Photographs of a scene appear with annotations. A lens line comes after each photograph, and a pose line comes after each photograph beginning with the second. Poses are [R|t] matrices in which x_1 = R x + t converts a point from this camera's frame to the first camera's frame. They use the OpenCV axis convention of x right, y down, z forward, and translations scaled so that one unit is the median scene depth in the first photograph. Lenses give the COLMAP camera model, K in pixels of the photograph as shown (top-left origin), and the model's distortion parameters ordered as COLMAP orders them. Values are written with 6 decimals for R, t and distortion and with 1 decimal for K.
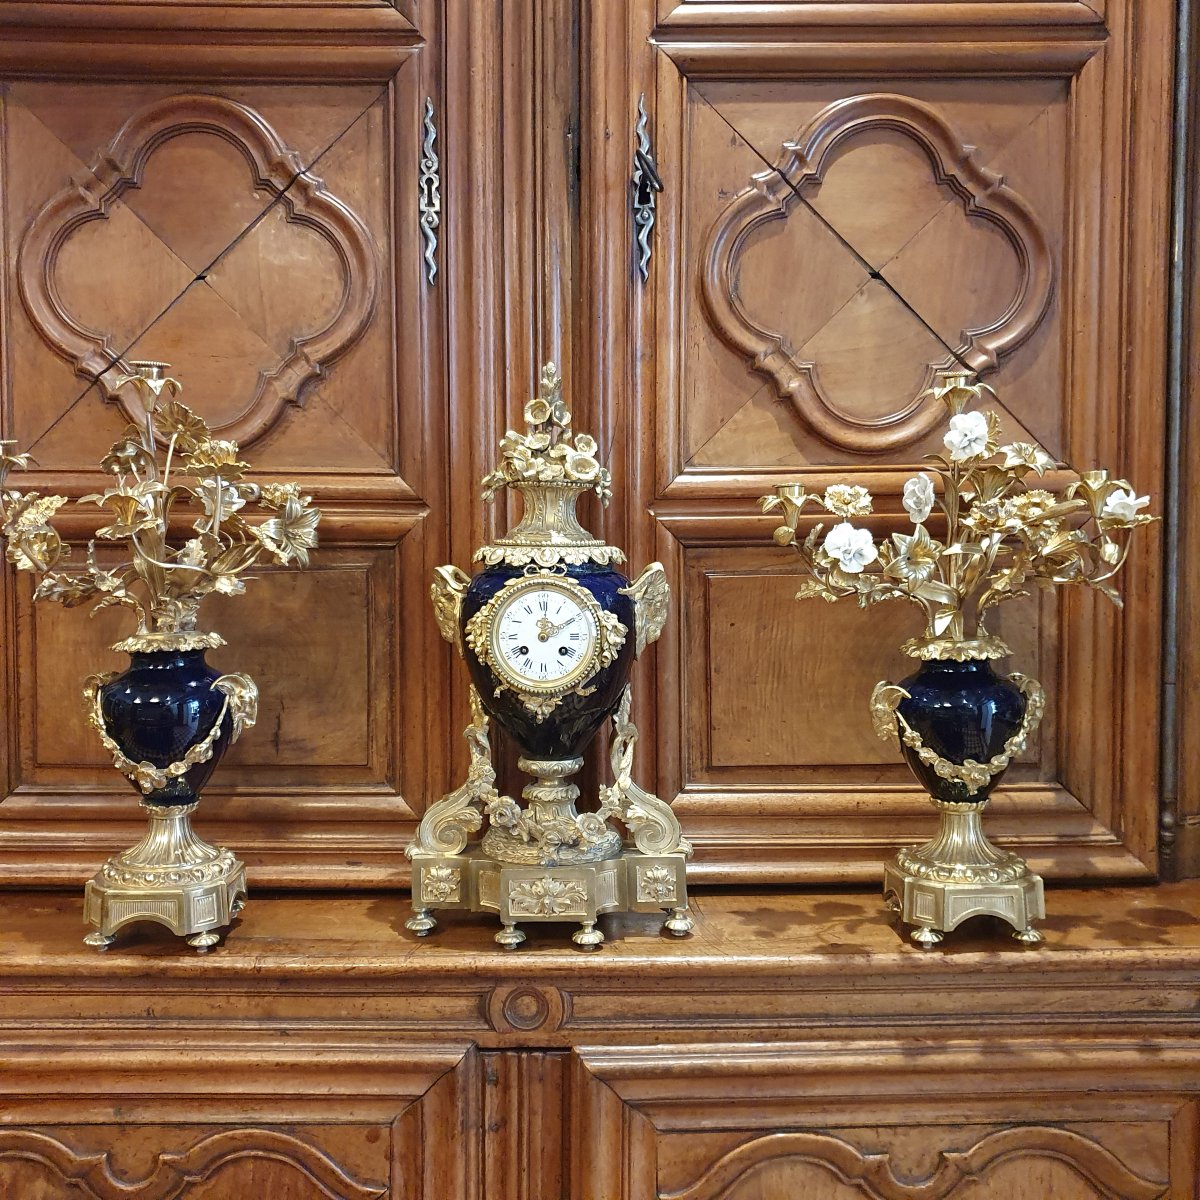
lens RADIAL K [[1264.3, 0, 588.3], [0, 1264.3, 568.4], [0, 0, 1]] dist [0.197547, -0.621478]
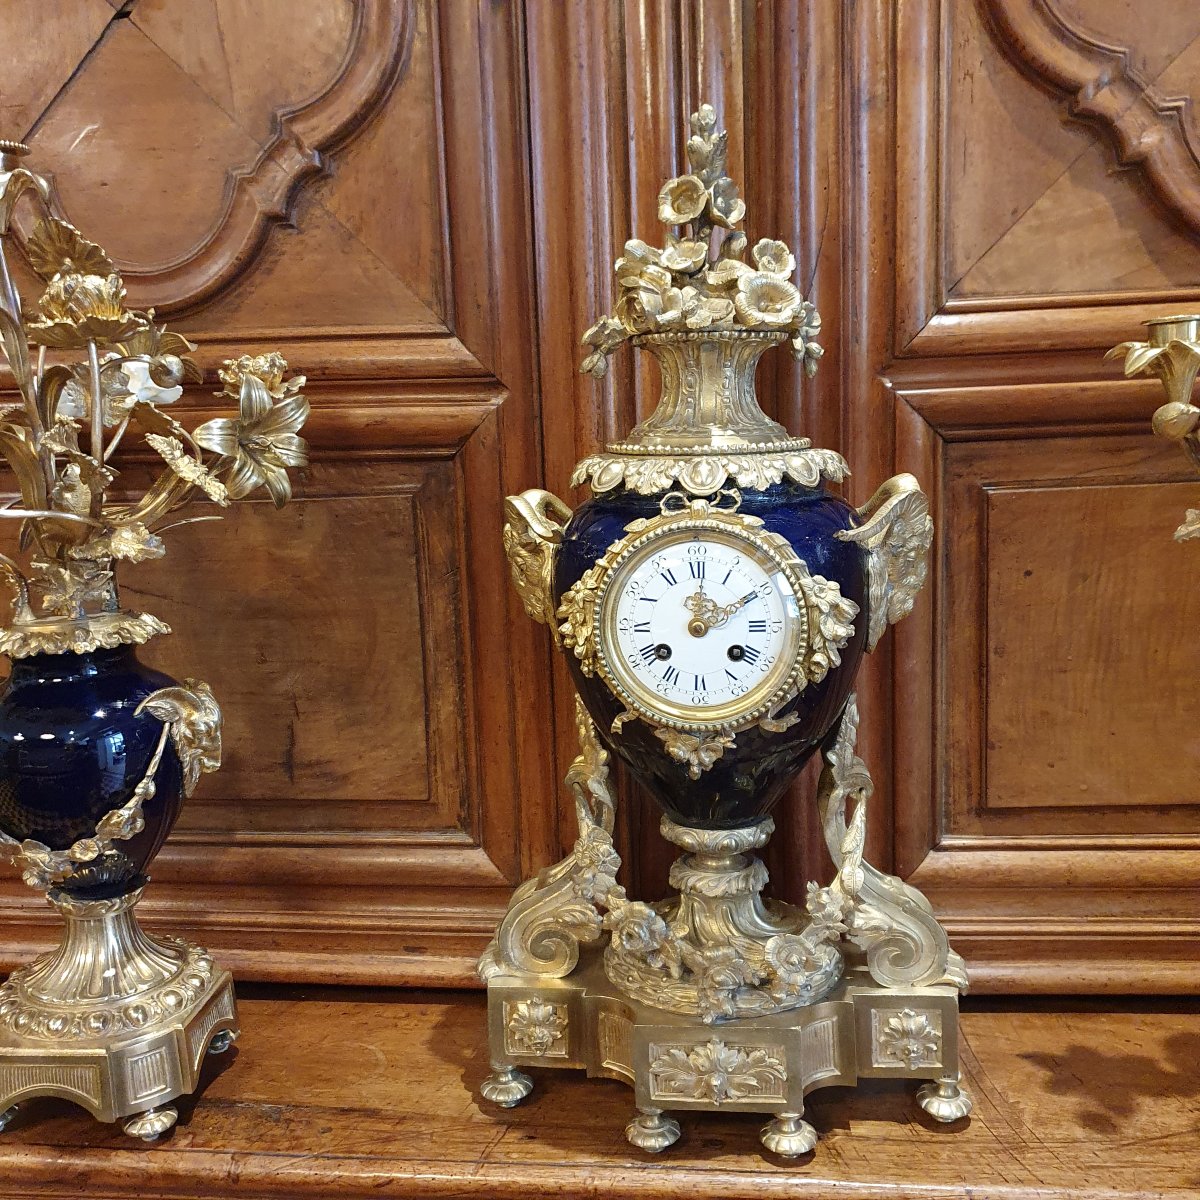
lens RADIAL K [[1267.6, 0, 591.4], [0, 1267.6, 605.7], [0, 0, 1]] dist [0.127615, -0.360216]
pose [[0.991907, -0.012364, -0.126364, -0.011873], [0.028229, 0.991812, 0.124551, -0.021827], [0.123789, -0.127110, 0.984134, 0.439237]]
